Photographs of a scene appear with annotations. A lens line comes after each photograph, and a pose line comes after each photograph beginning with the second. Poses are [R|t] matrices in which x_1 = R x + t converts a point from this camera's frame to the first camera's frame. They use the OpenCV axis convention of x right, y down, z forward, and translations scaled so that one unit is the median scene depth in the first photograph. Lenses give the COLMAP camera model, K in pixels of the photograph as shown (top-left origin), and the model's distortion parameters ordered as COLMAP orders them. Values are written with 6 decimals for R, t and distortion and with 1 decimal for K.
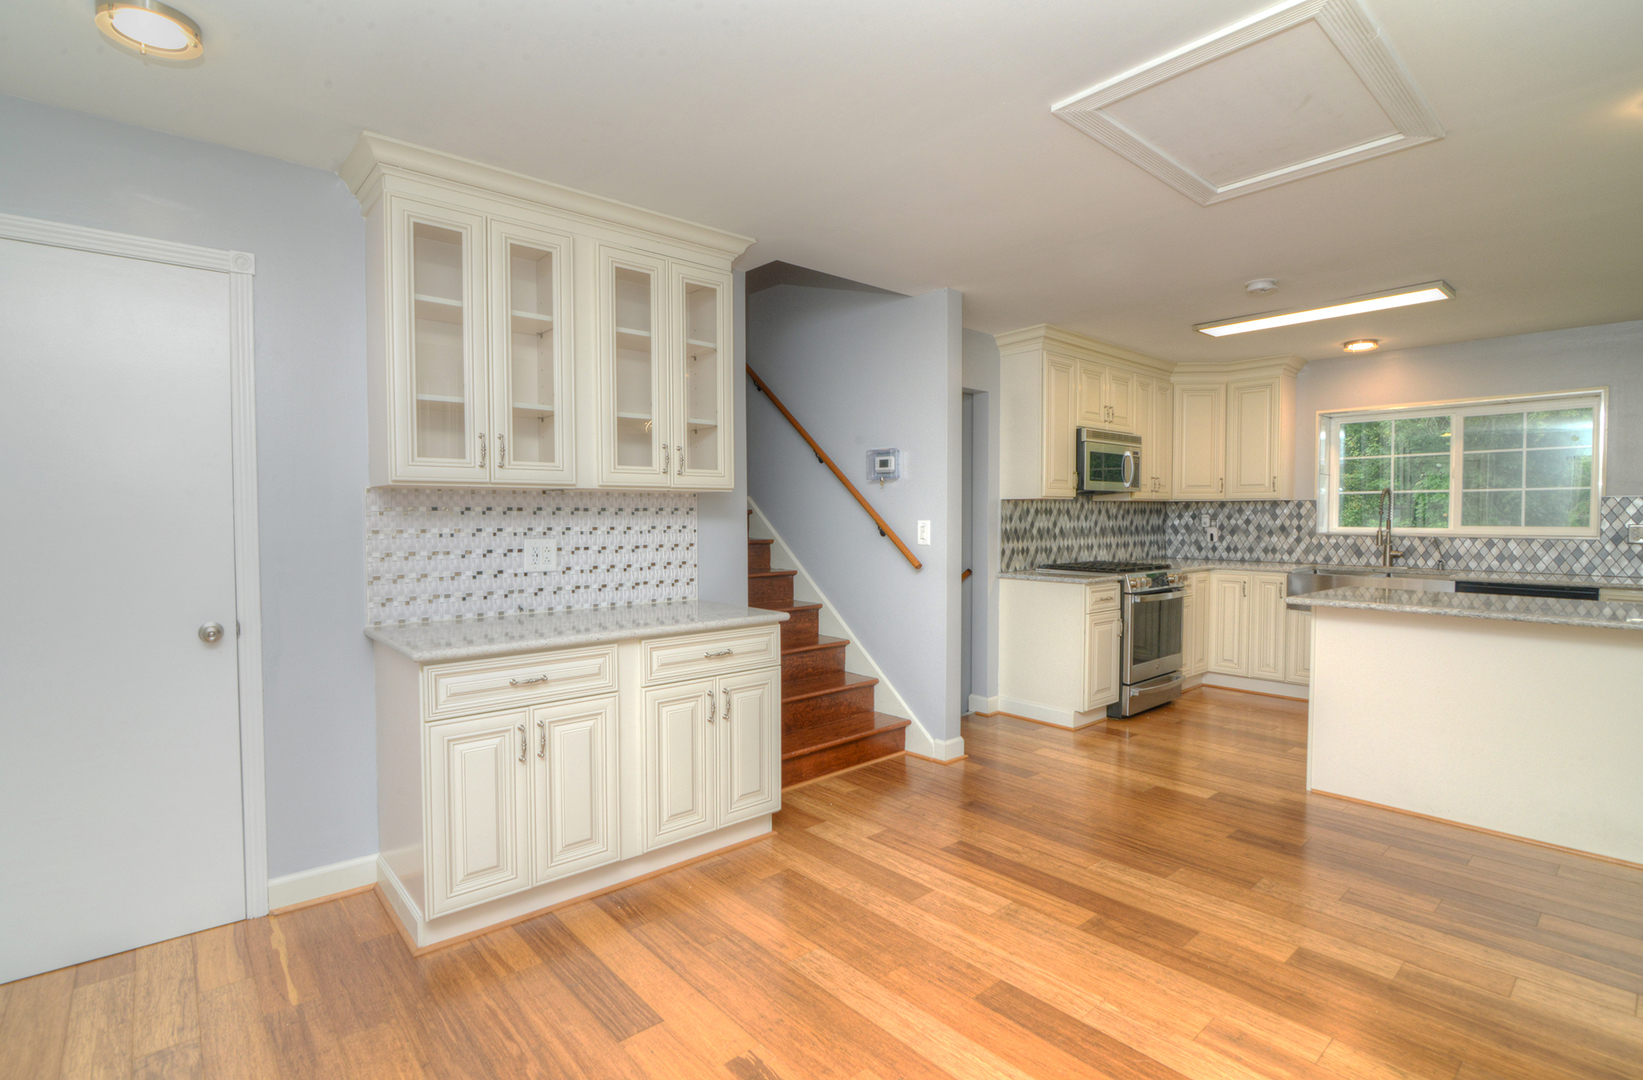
lens RADIAL K [[772.7, 0, 808.0], [0, 772.7, 539.5], [0, 0, 1]] dist [-0.019846, 0.000562]
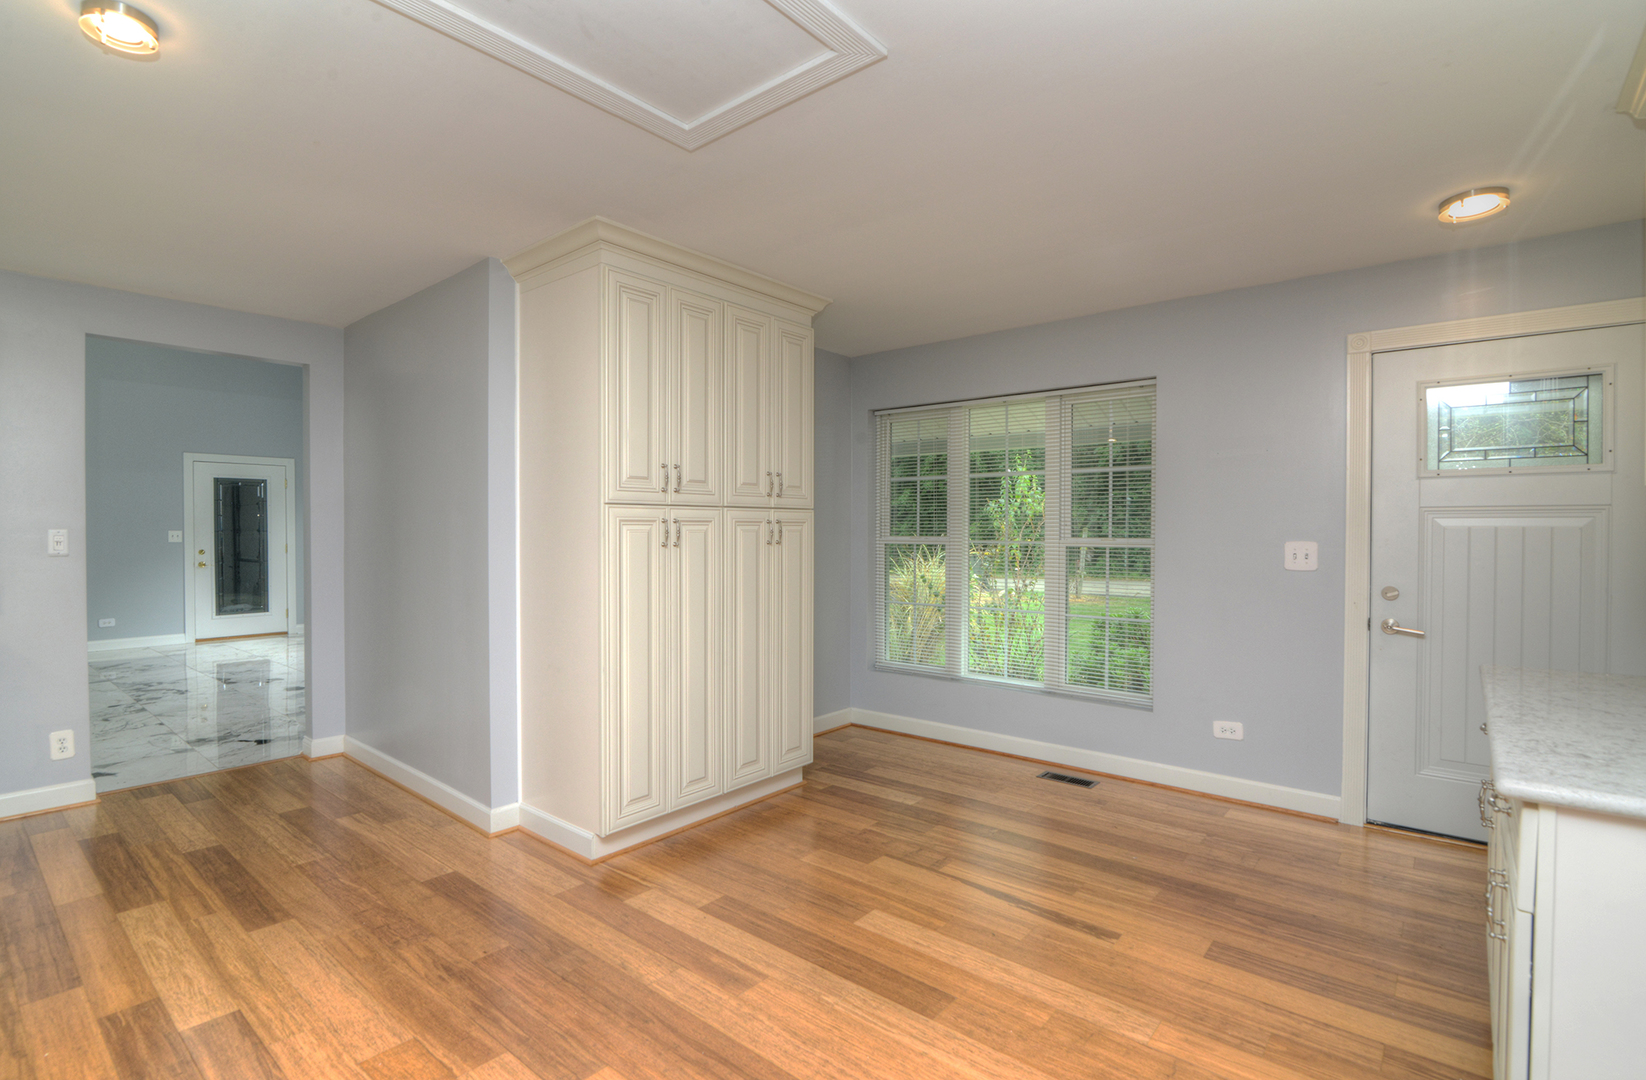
lens RADIAL K [[774.1, 0, 809.4], [0, 774.1, 539.5], [0, 0, 1]] dist [-0.019846, 0.000562]
pose [[-0.987074, 0.004714, -0.160198, 0.240862], [-0.002587, 0.998968, 0.045337, -0.027793], [0.160246, 0.045166, -0.986043, 0.821827]]
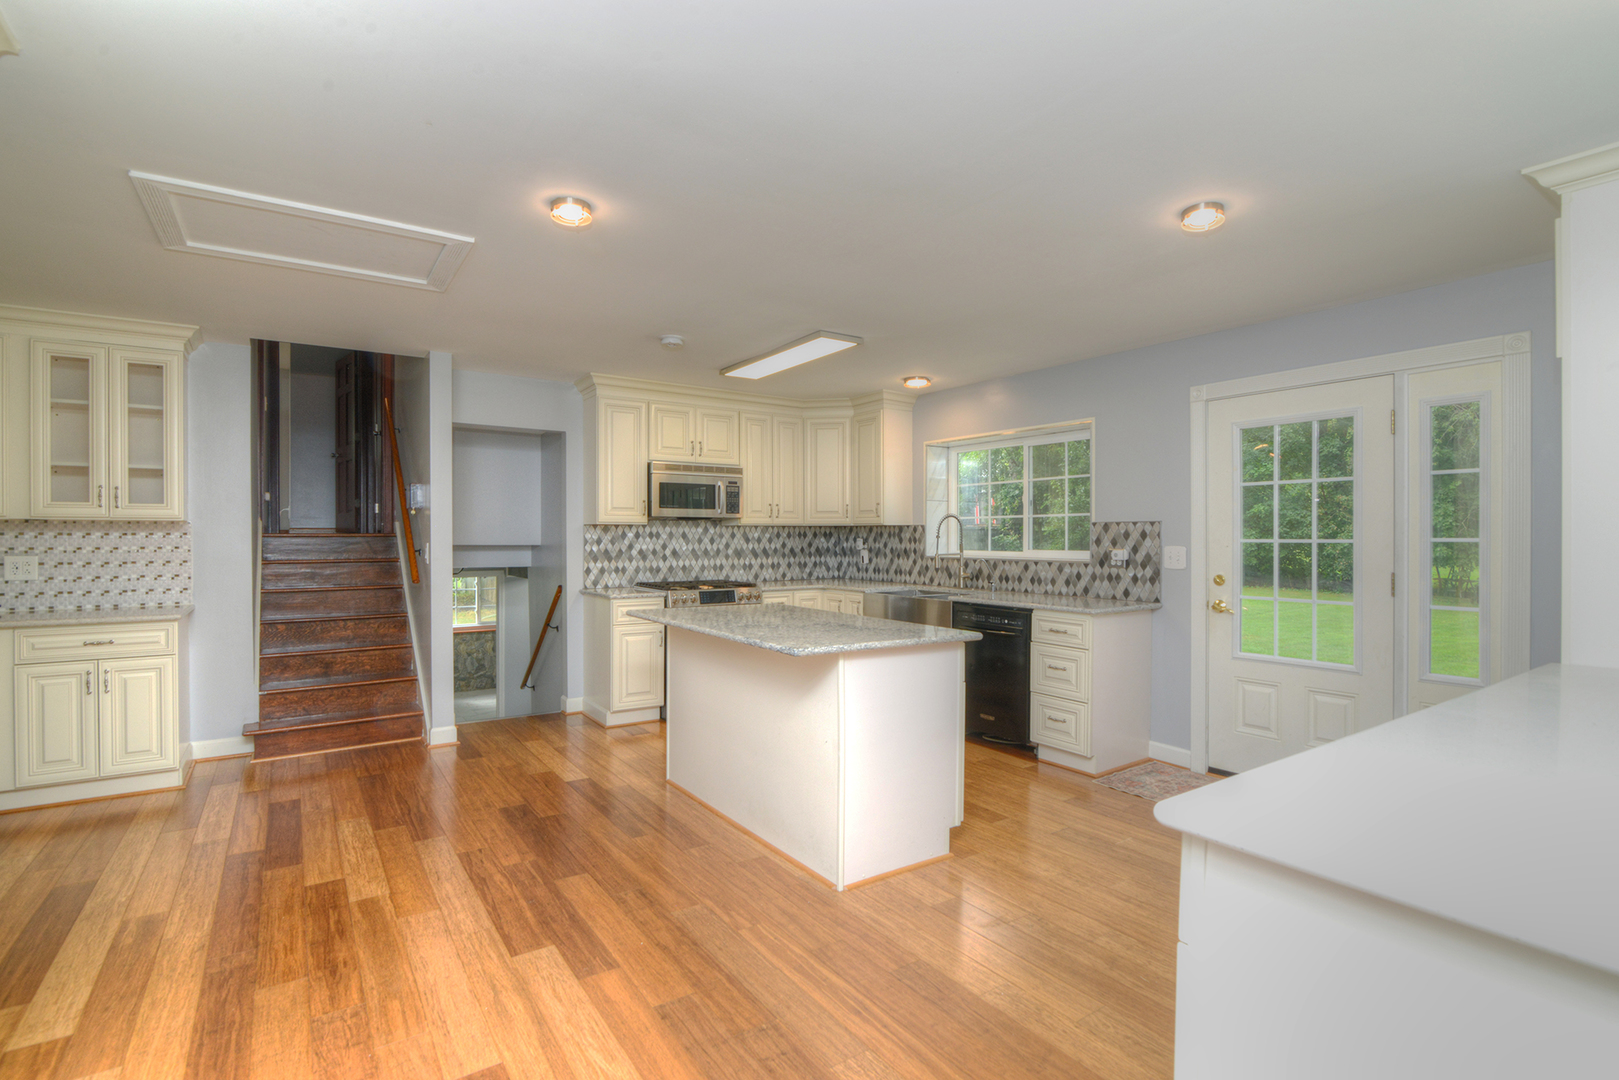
lens RADIAL K [[762.4, 0, 798.8], [0, 762.4, 540.3], [0, 0, 1]] dist [-0.020239, -0.000034]
pose [[0.993201, 0.003223, -0.116370, 0.717092], [-0.006271, 0.999646, -0.025839, -0.001695], [0.116245, 0.026393, 0.992870, -0.084039]]
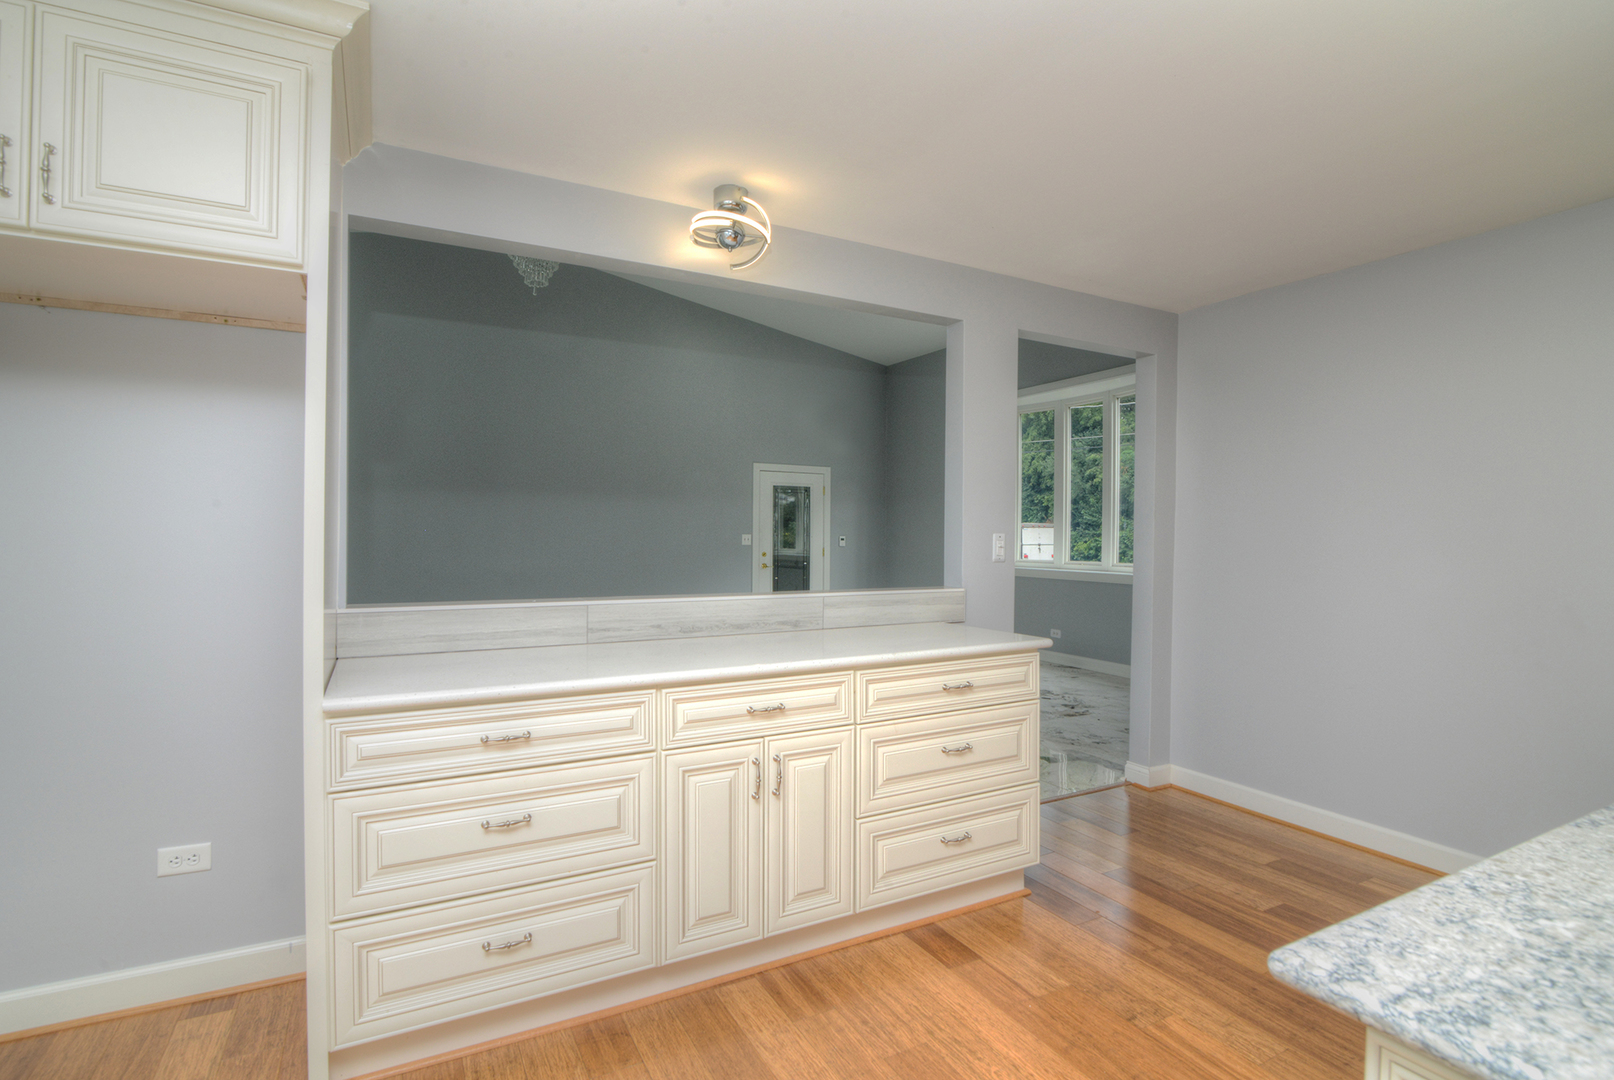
lens RADIAL K [[781.1, 0, 807.0], [0, 781.1, 540.0], [0, 0, 1]] dist [0.001148, 0.000144]
pose [[-0.975940, -0.006925, 0.217931, 0.844758], [0.001402, 0.999276, 0.038031, -0.025281], [-0.218036, 0.037422, -0.975223, 0.735582]]
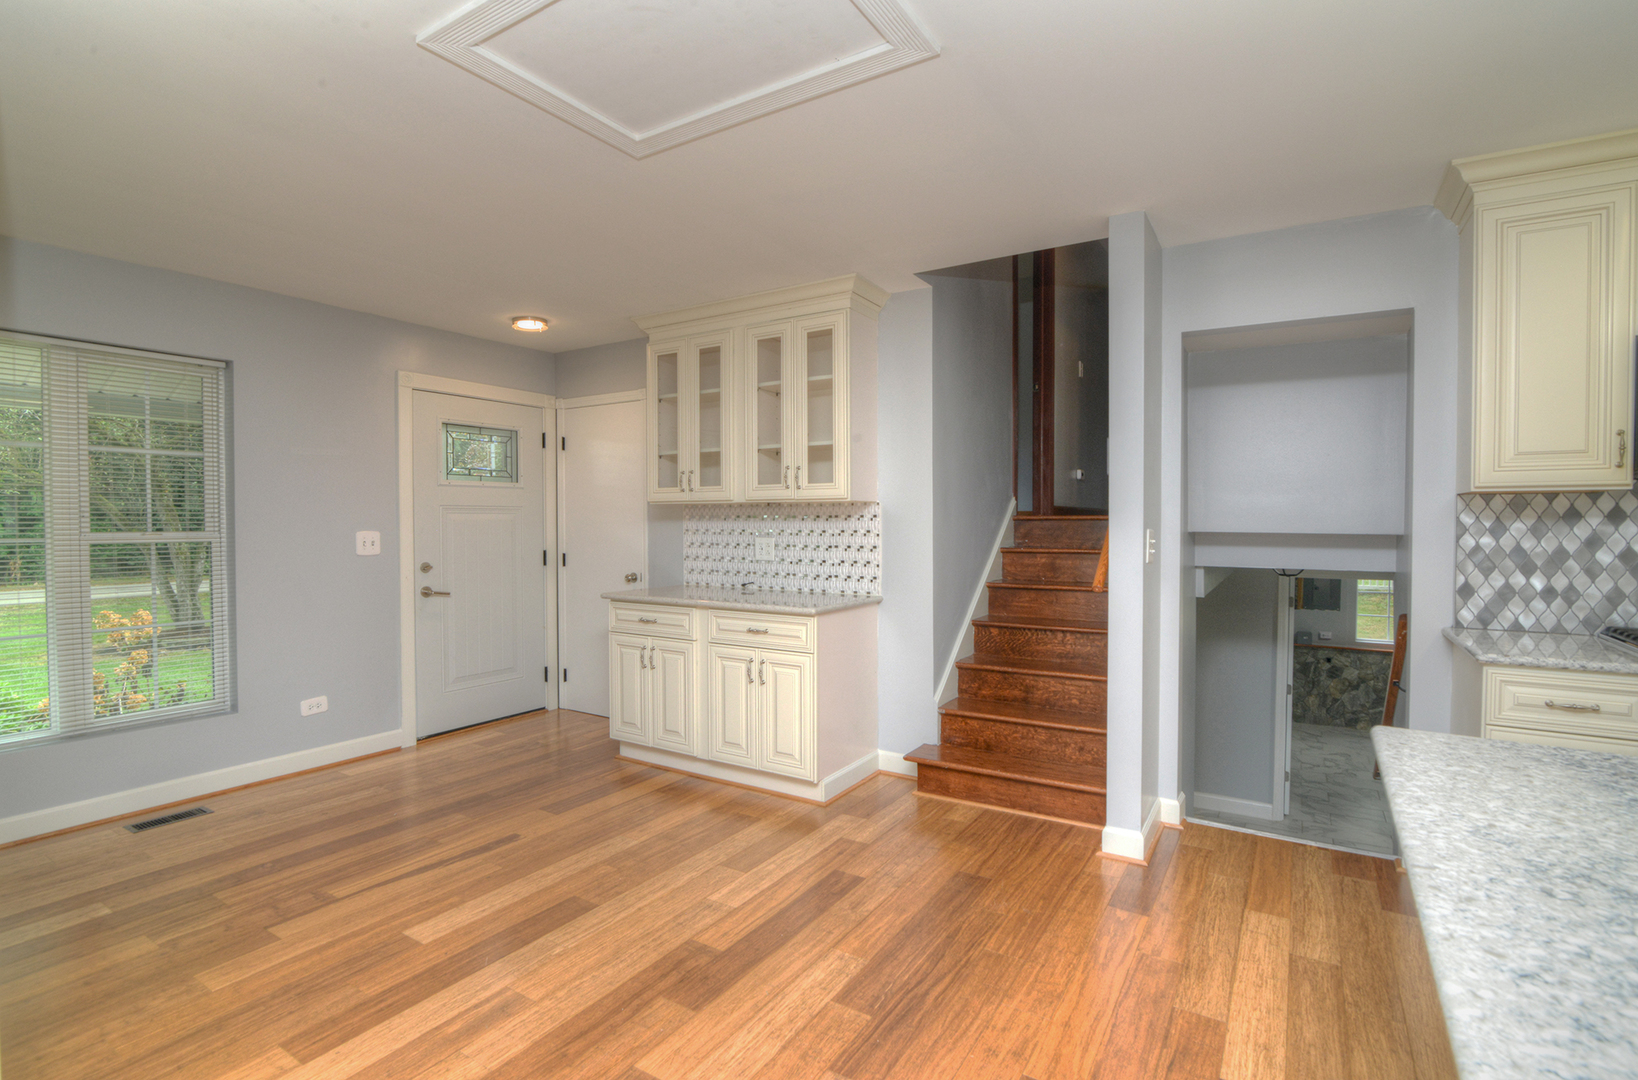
lens RADIAL K [[774.3, 0, 814.7], [0, 774.3, 538.9], [0, 0, 1]] dist [-0.019763, 0.000514]
pose [[0.292526, 0.026933, -0.955878, 0.654617], [-0.029601, 0.999379, 0.019100, -0.017548], [0.955799, 0.022708, 0.293141, 0.415629]]
